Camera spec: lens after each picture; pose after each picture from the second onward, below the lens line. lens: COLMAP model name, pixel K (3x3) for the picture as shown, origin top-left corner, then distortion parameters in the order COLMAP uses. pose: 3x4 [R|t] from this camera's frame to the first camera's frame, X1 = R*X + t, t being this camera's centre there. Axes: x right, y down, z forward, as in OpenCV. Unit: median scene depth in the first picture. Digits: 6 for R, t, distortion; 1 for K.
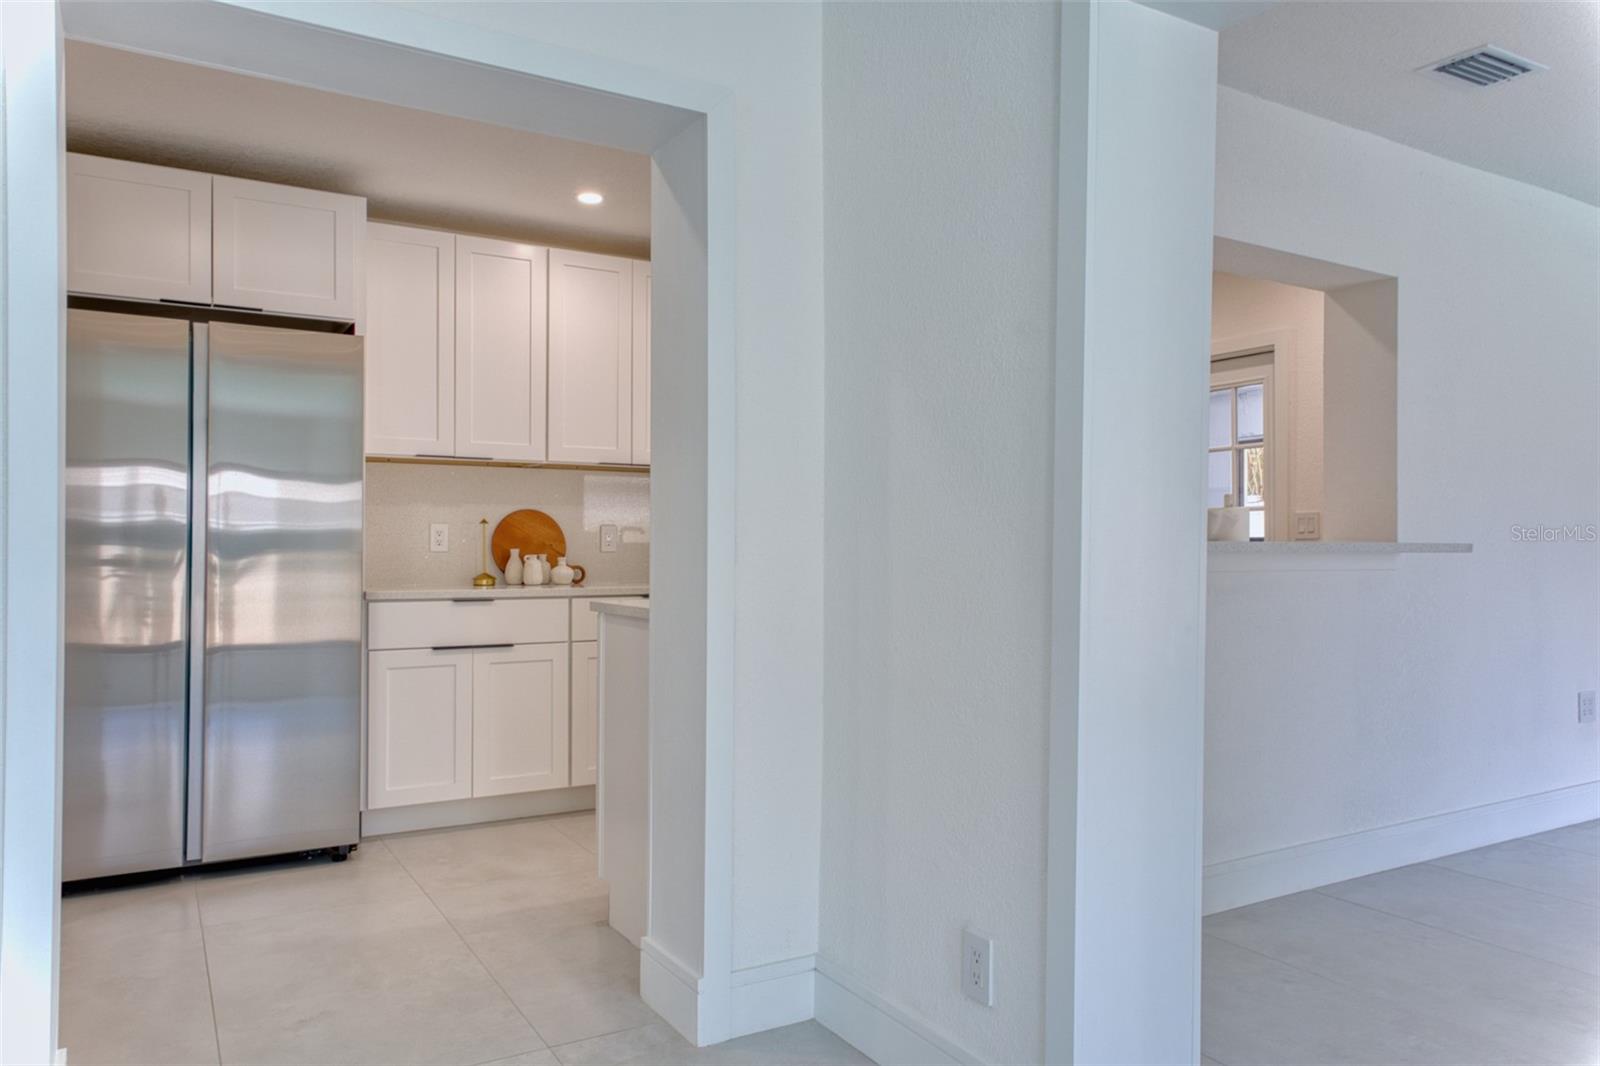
lens RADIAL K [[1098.5, 0, 798.1], [0, 1098.5, 539.2], [0, 0, 1]] dist [-0.012004, -0.002792]
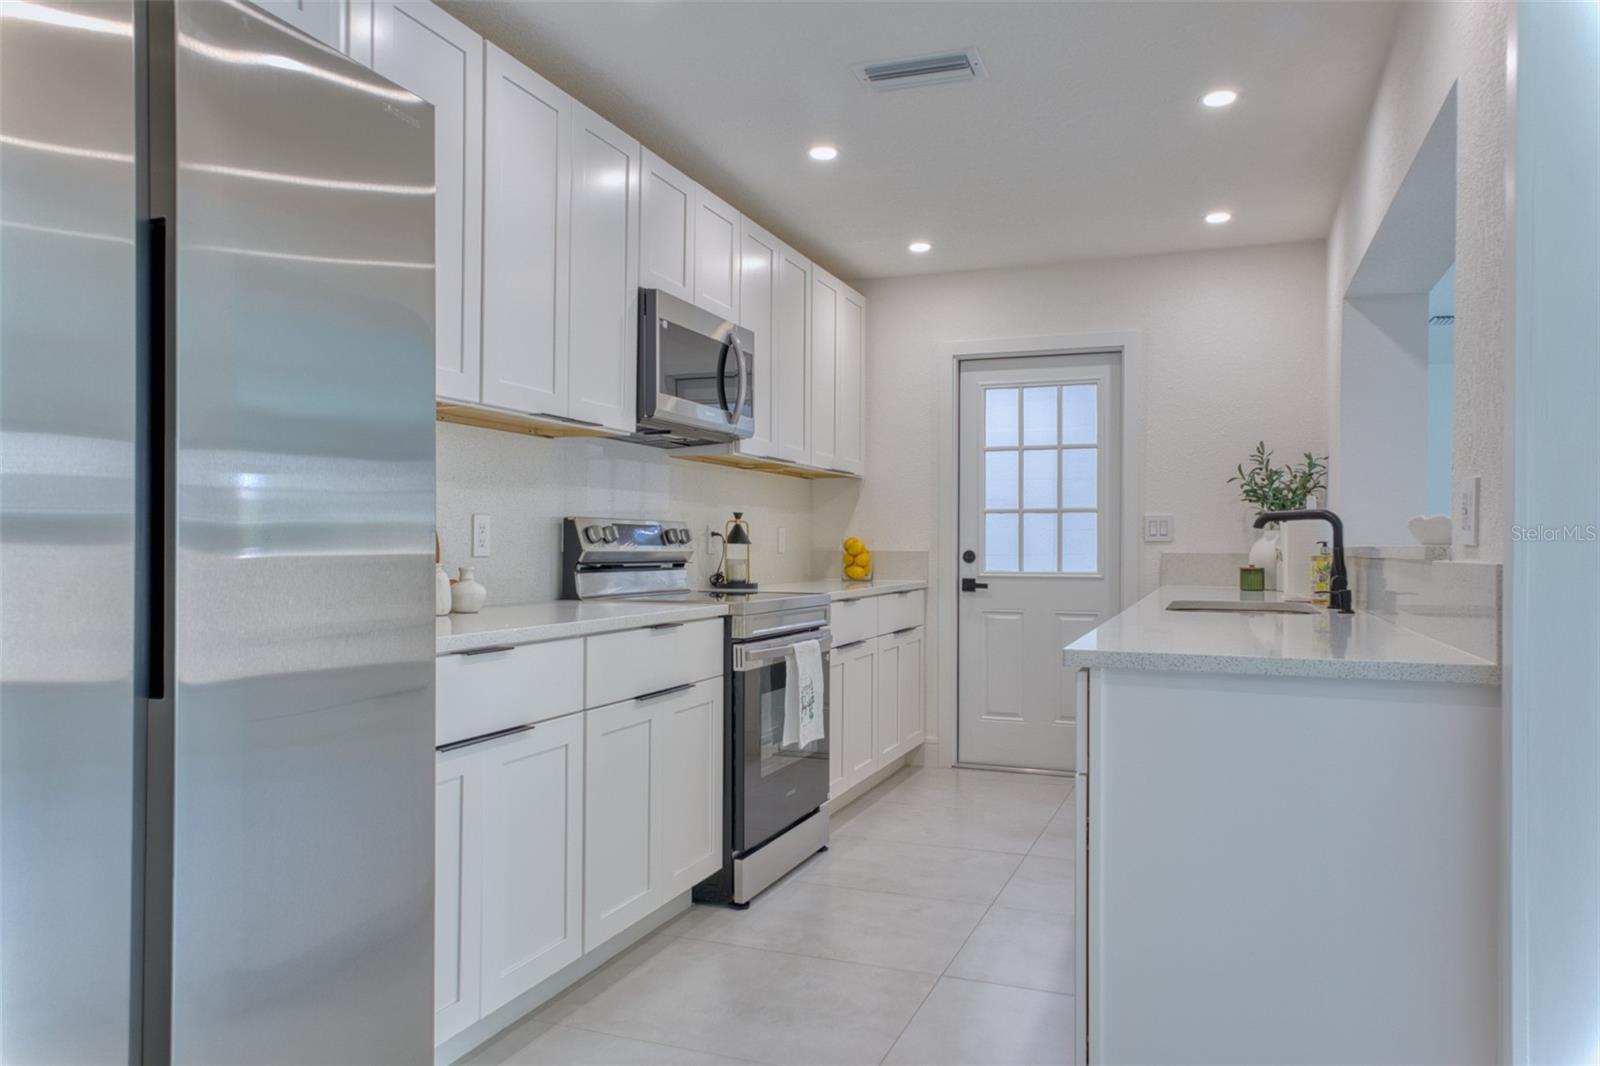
lens RADIAL K [[1098.5, 0, 791.4], [0, 1098.5, 533.5], [0, 0, 1]] dist [-0.012004, -0.002792]
pose [[0.796568, 0.009053, 0.604482, -0.441029], [-0.006935, 0.999959, -0.005837, 0.000672], [-0.604510, 0.000458, 0.796598, 0.426191]]
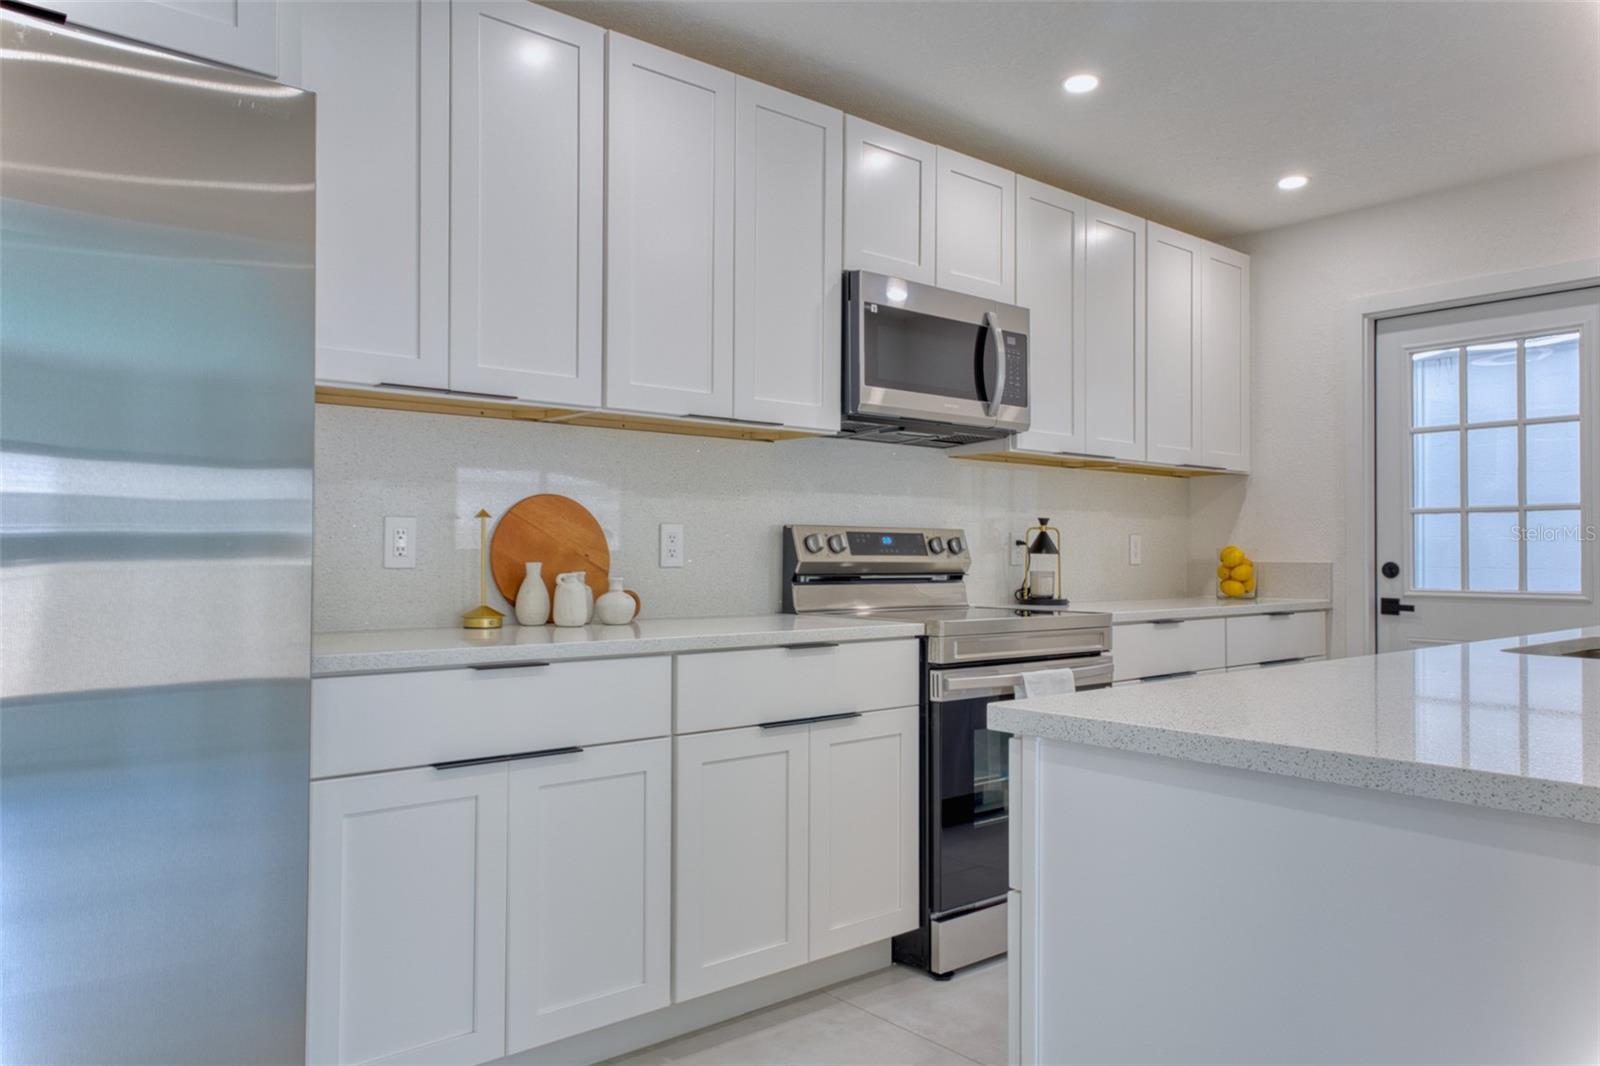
lens RADIAL K [[1098.5, 0, 786.7], [0, 1098.5, 536.6], [0, 0, 1]] dist [-0.012004, -0.002792]
pose [[0.988457, 0.004784, 0.151428, -0.217287], [-0.003095, 0.999930, -0.011392, 0.001355], [-0.151472, 0.010792, 0.988403, 0.421998]]
